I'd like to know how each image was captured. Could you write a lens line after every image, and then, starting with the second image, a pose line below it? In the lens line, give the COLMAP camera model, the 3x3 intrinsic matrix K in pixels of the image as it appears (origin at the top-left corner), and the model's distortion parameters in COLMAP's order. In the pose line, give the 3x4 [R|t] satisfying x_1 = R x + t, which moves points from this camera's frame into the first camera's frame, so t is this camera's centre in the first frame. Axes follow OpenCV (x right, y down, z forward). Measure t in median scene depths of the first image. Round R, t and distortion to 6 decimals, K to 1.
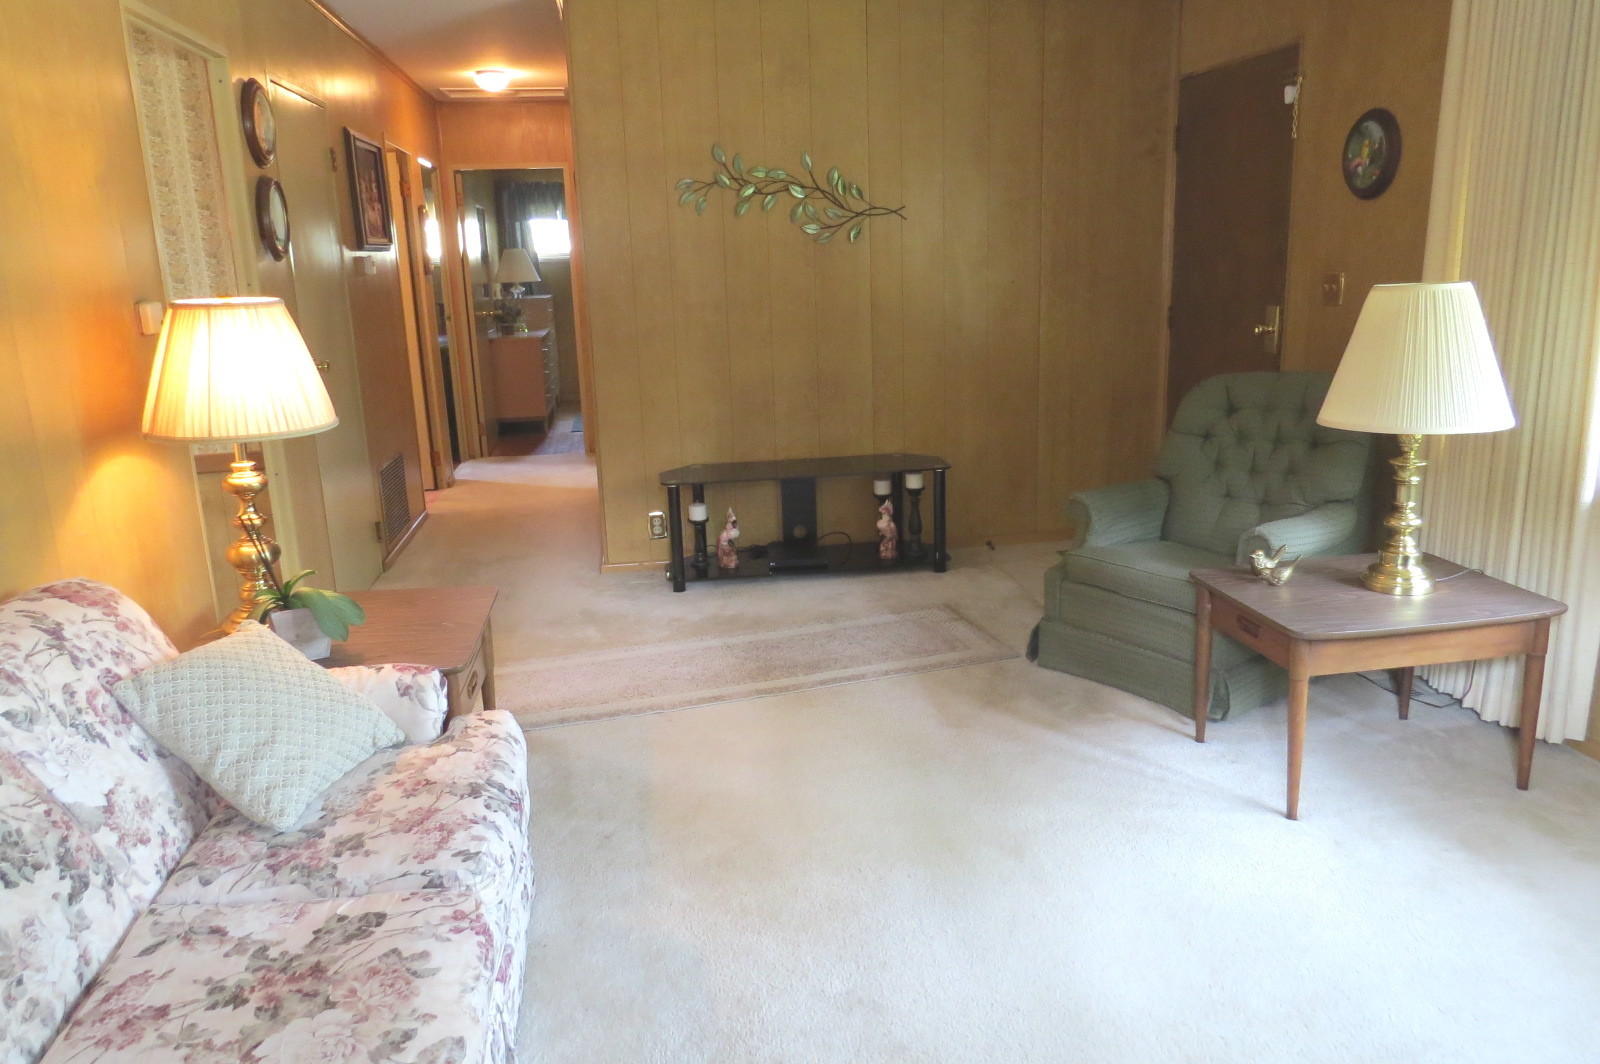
lens RADIAL K [[1142.4, 0, 808.1], [0, 1142.4, 531.8], [0, 0, 1]] dist [-0.030192, 0.013137]
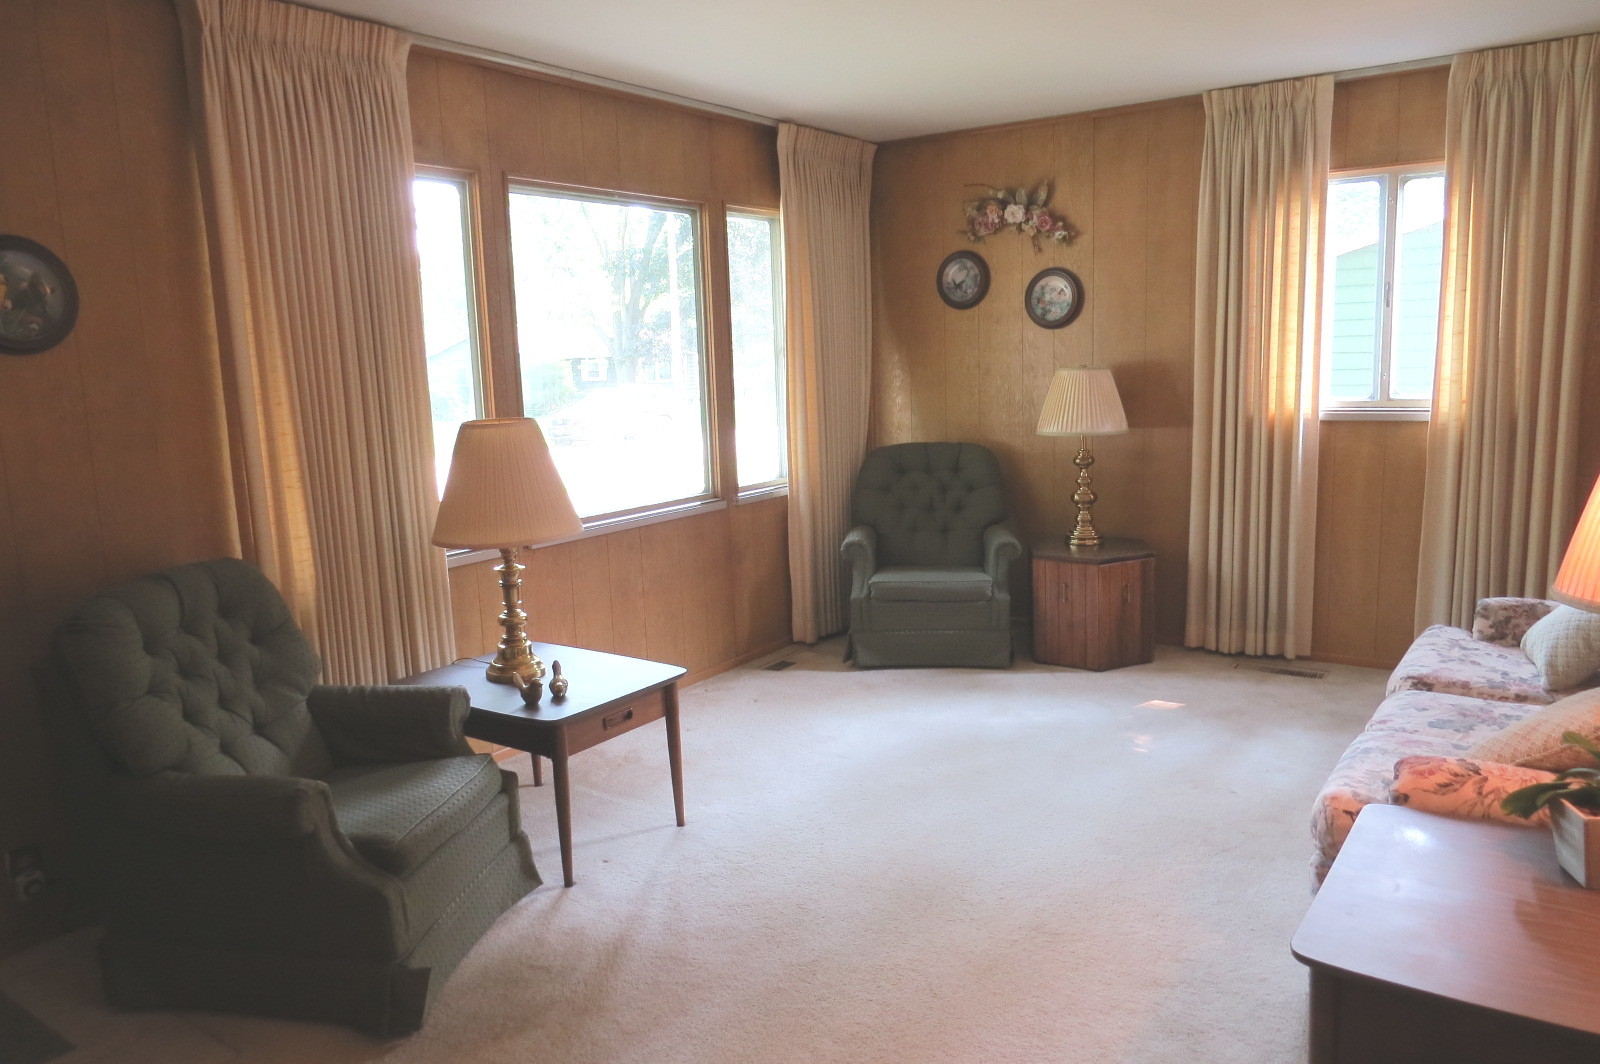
lens RADIAL K [[1143.7, 0, 800.0], [0, 1143.7, 532.0], [0, 0, 1]] dist [-0.037394, 0.008879]
pose [[-0.717048, -0.053567, 0.694963, -0.374969], [0.219042, 0.929215, 0.297625, -0.281150], [-0.661712, 0.365637, -0.654558, 1.140674]]
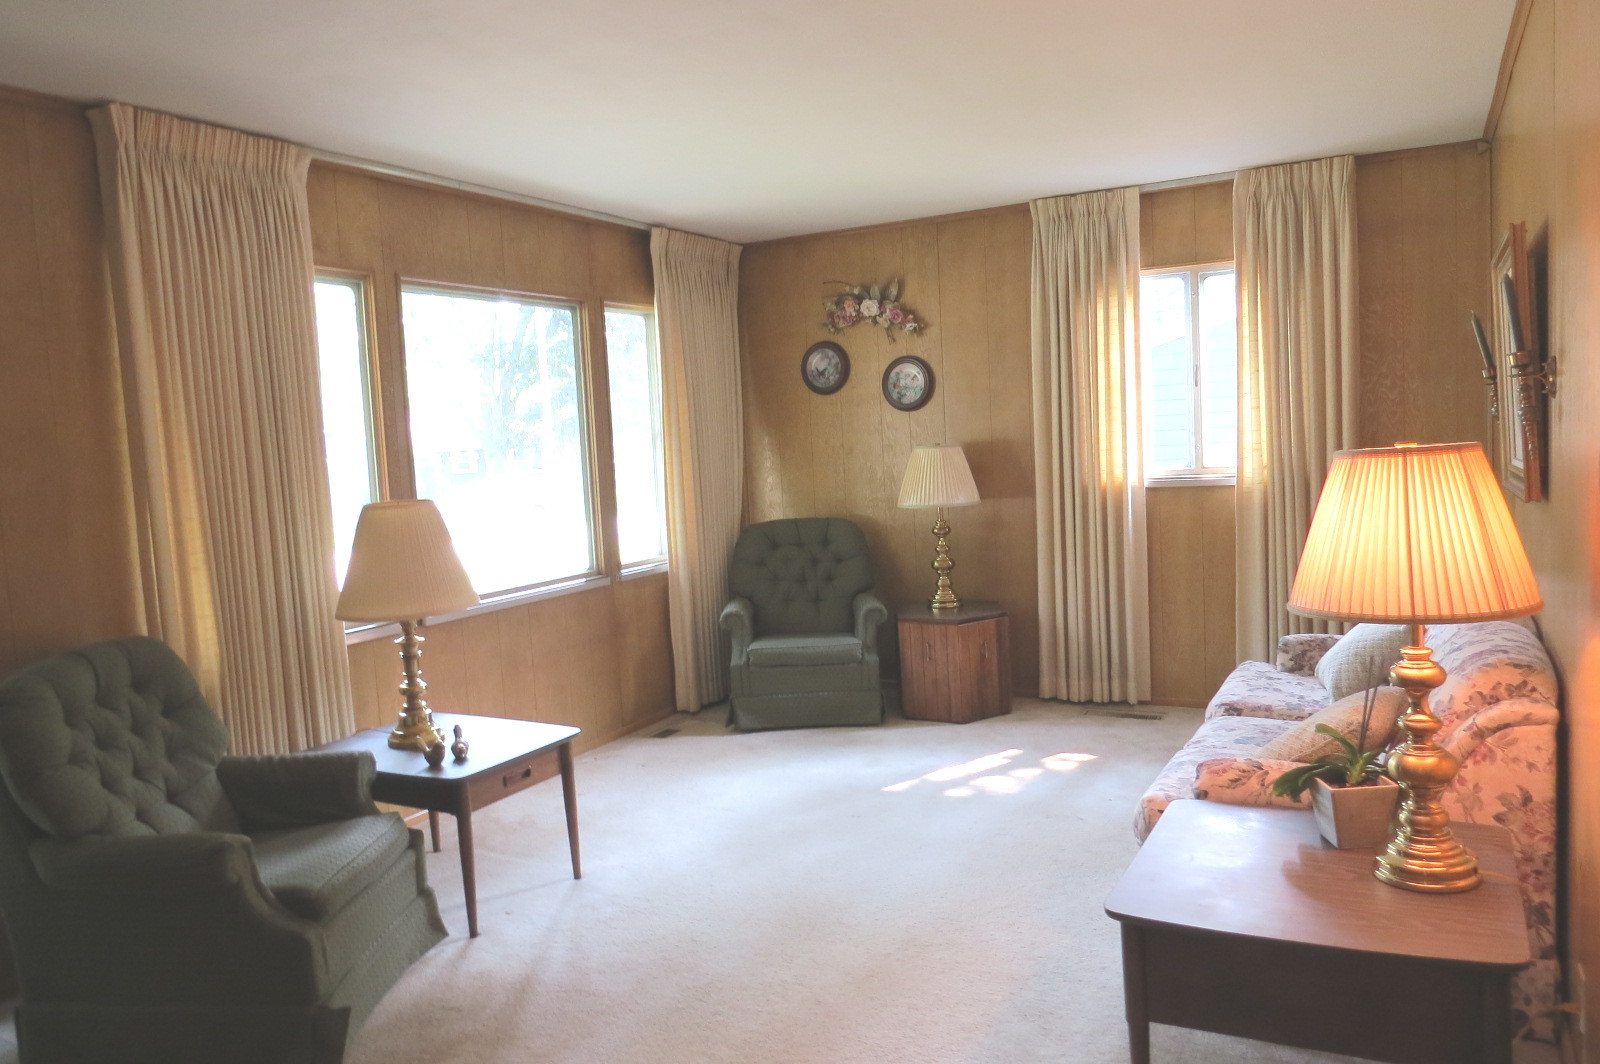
lens RADIAL K [[1142.4, 0, 808.1], [0, 1142.4, 531.8], [0, 0, 1]] dist [-0.030192, 0.013137]
pose [[-0.792977, 0.019522, 0.608939, -0.433250], [0.216847, 0.943079, 0.252150, -0.290880], [-0.569355, 0.331996, -0.752073, 1.208877]]
